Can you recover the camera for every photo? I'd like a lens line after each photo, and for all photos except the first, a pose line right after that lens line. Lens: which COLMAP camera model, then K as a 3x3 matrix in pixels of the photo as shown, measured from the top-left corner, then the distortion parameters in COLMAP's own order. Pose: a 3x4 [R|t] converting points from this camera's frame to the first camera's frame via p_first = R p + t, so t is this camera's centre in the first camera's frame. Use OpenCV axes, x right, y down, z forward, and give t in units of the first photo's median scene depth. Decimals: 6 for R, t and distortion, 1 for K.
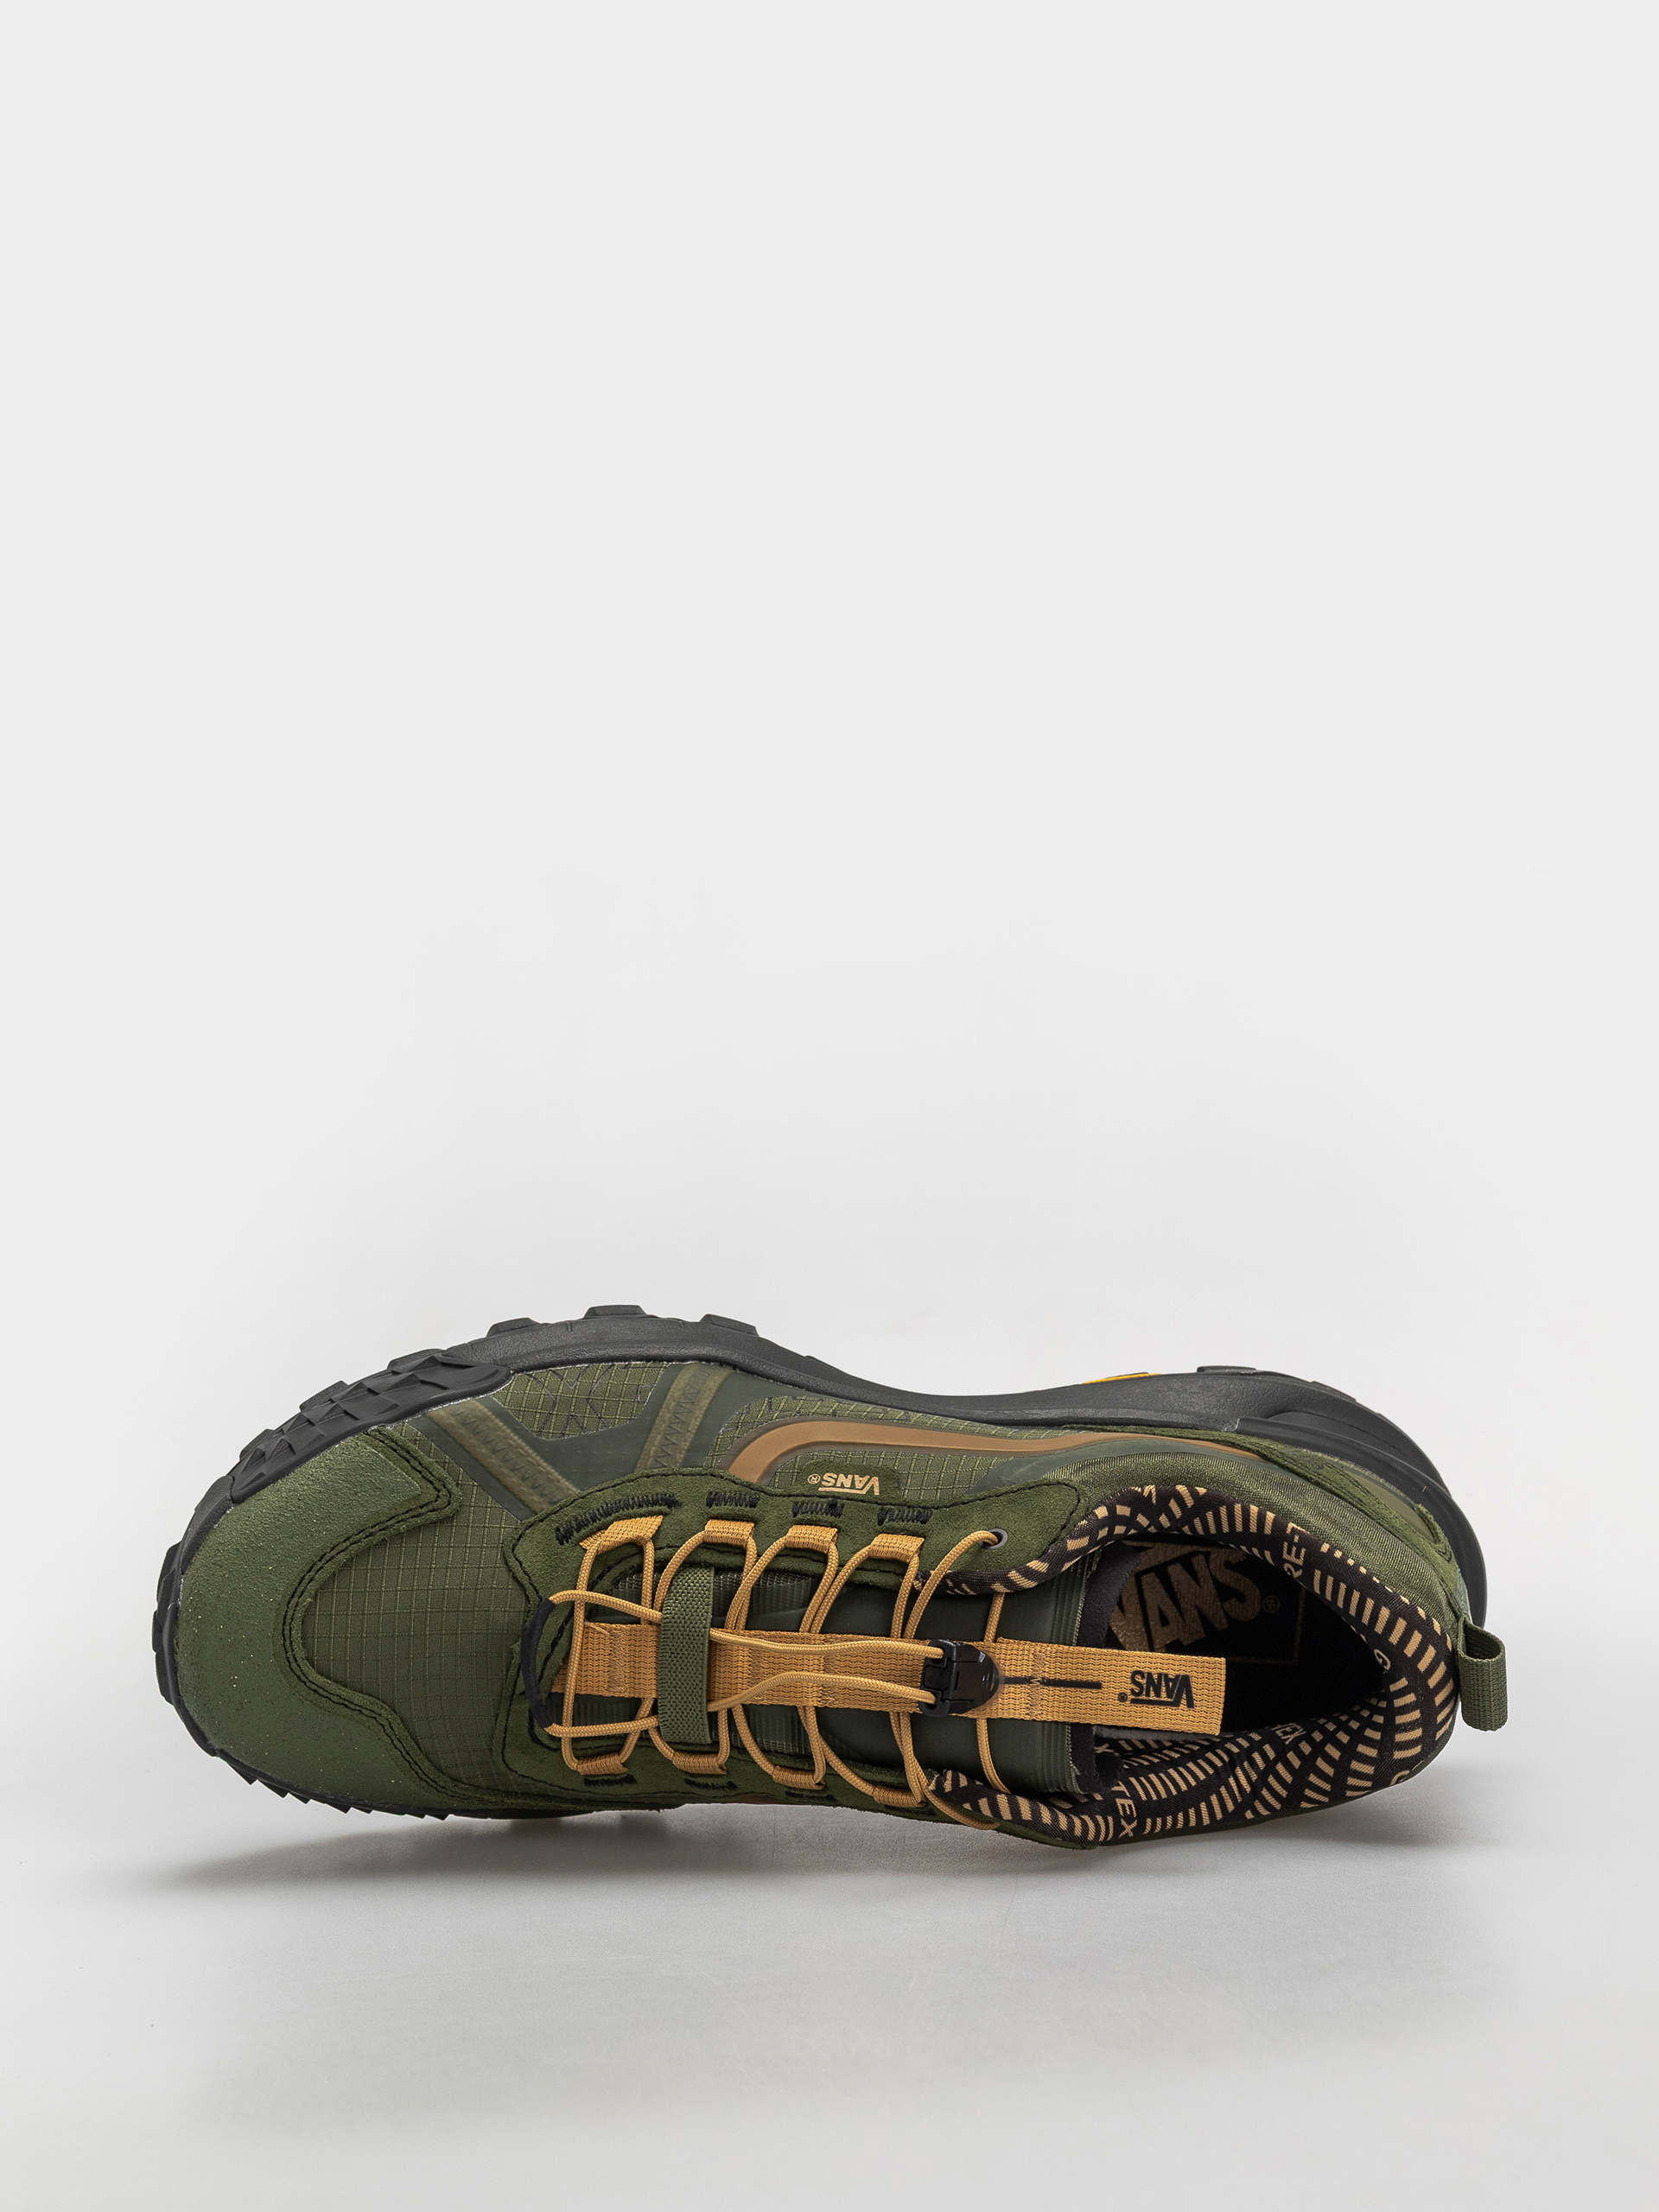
lens RADIAL K [[6706.1, 0, 829.5], [0, 6706.1, 1106.0], [0, 0, 1]] dist [0.073977, 0.177435]
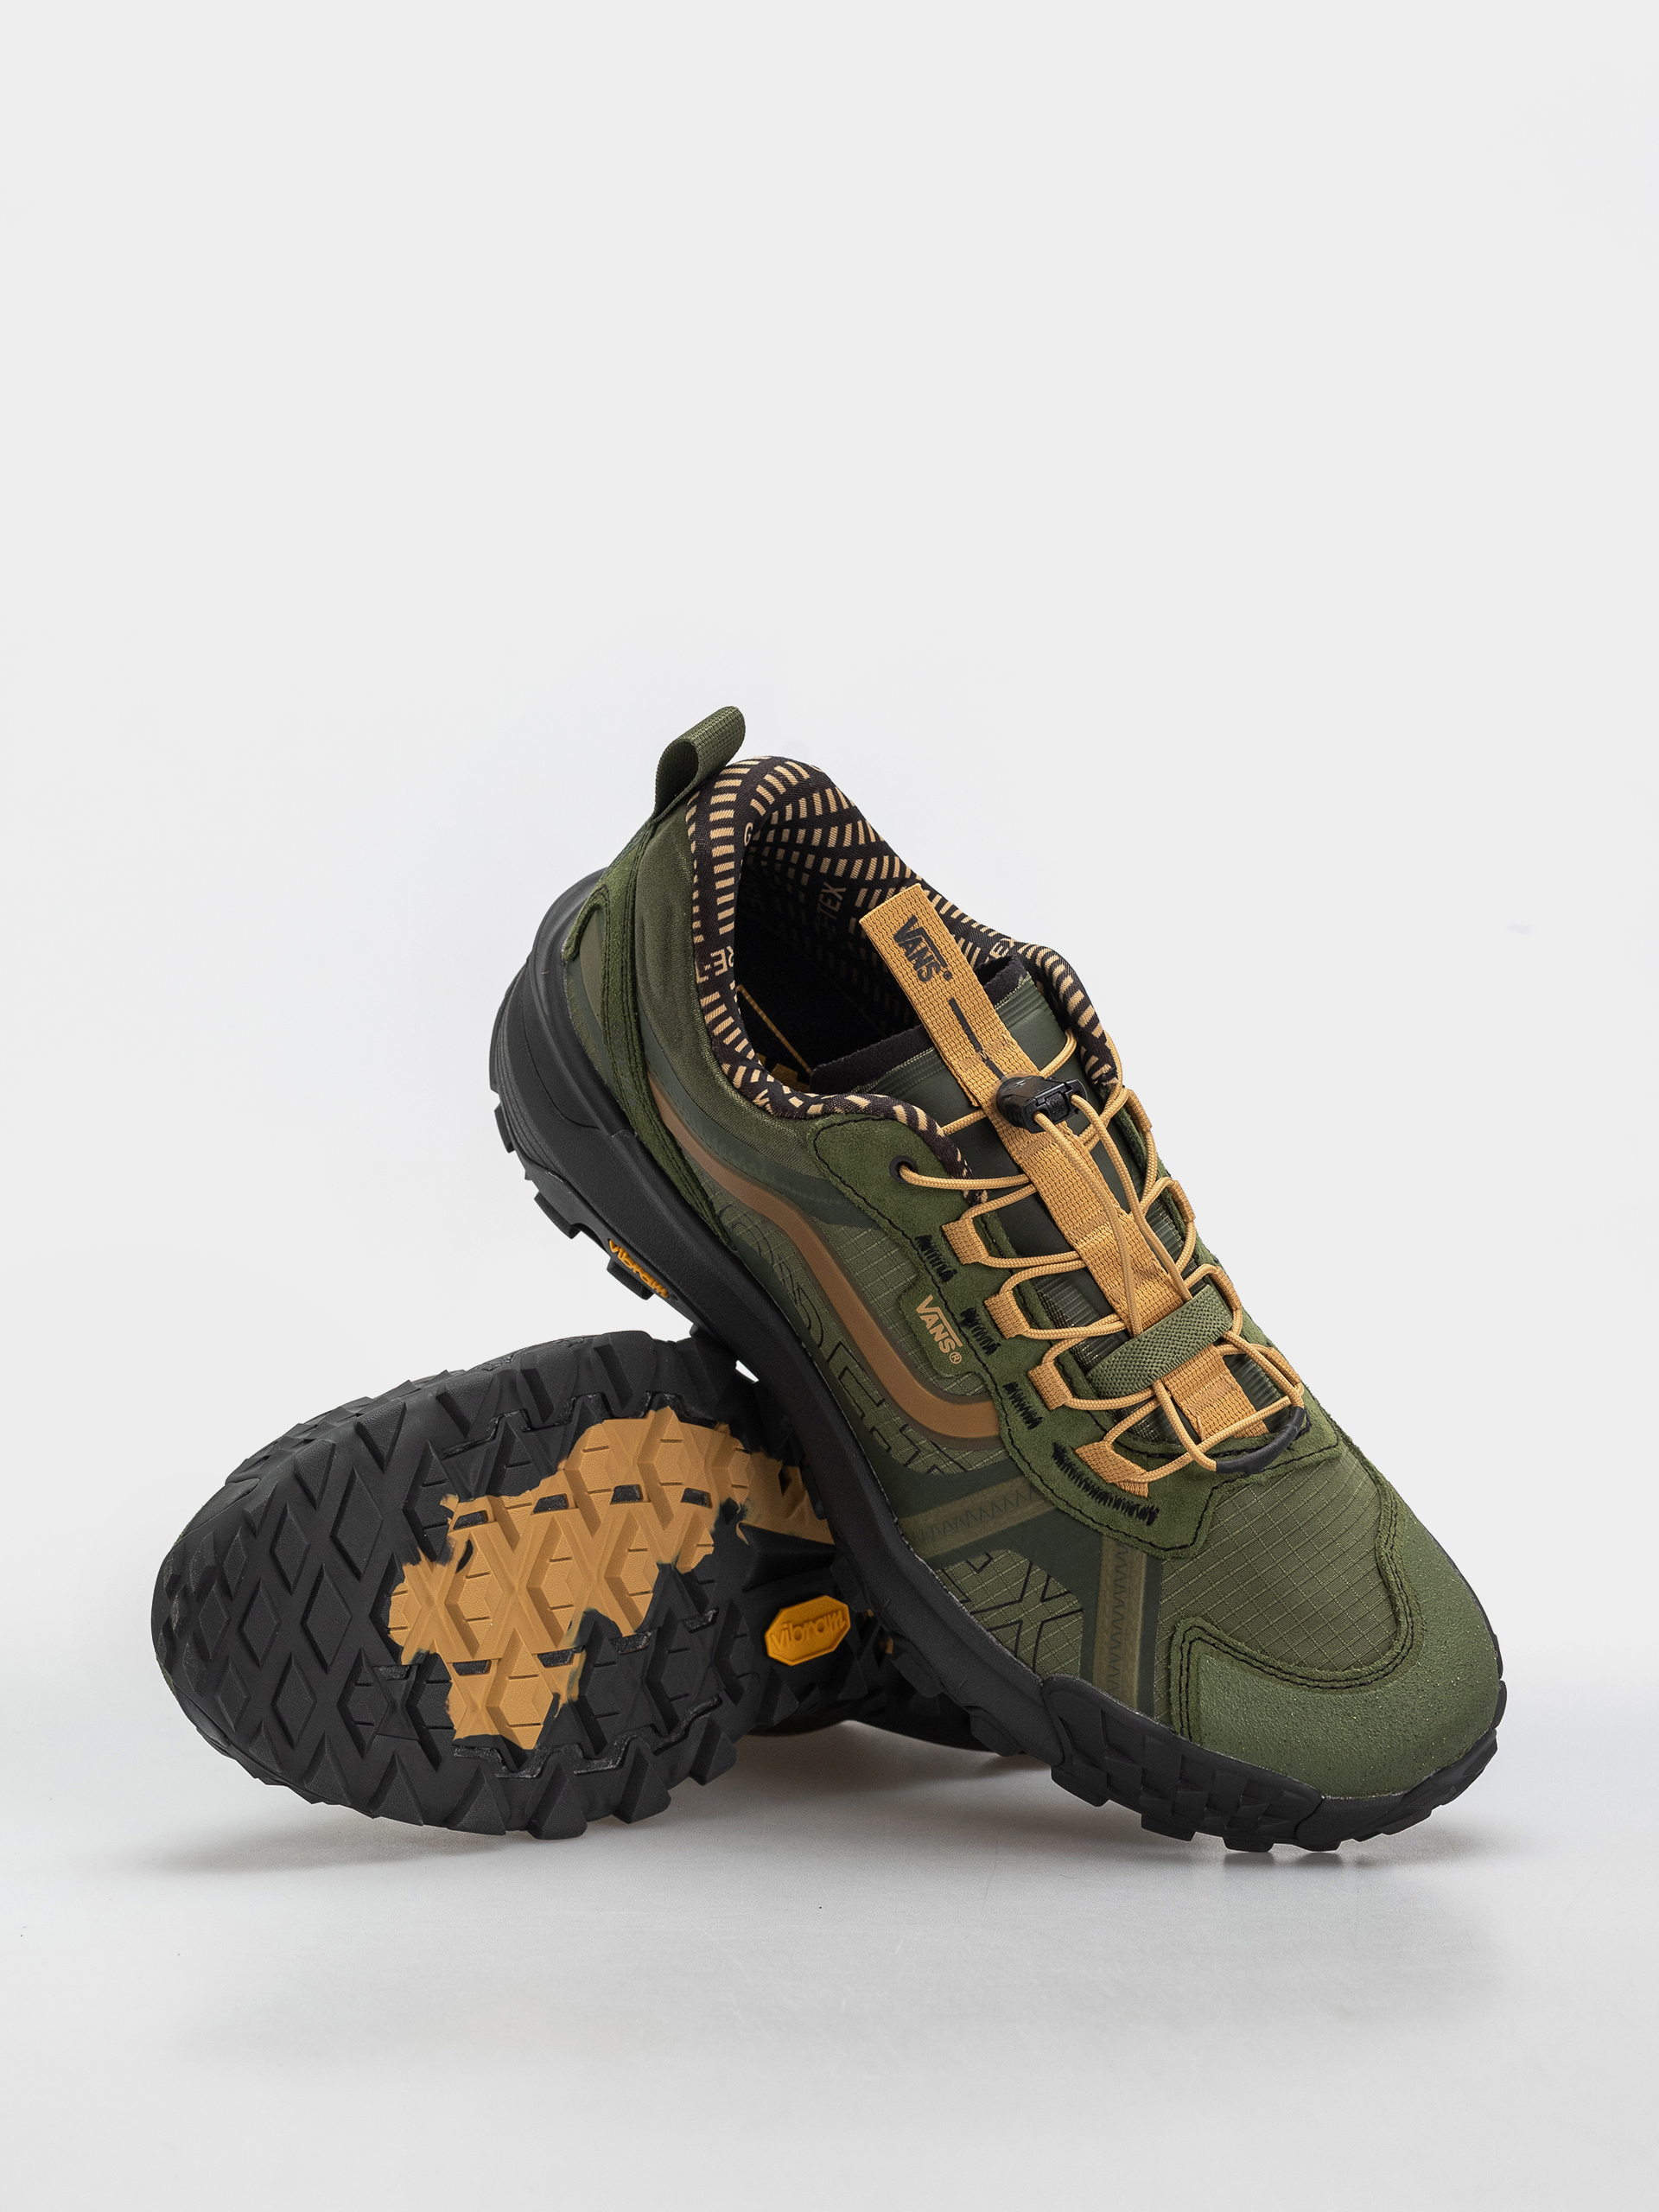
lens RADIAL K [[6706.1, 0, 829.5], [0, 6706.1, 1106.0], [0, 0, 1]] dist [0.073977, 0.177435]
pose [[-0.638097, -0.754605, 0.152984, -0.119338], [0.738262, -0.543211, 0.399863, -0.352662], [-0.218636, 0.368094, 0.903717, 0.057797]]
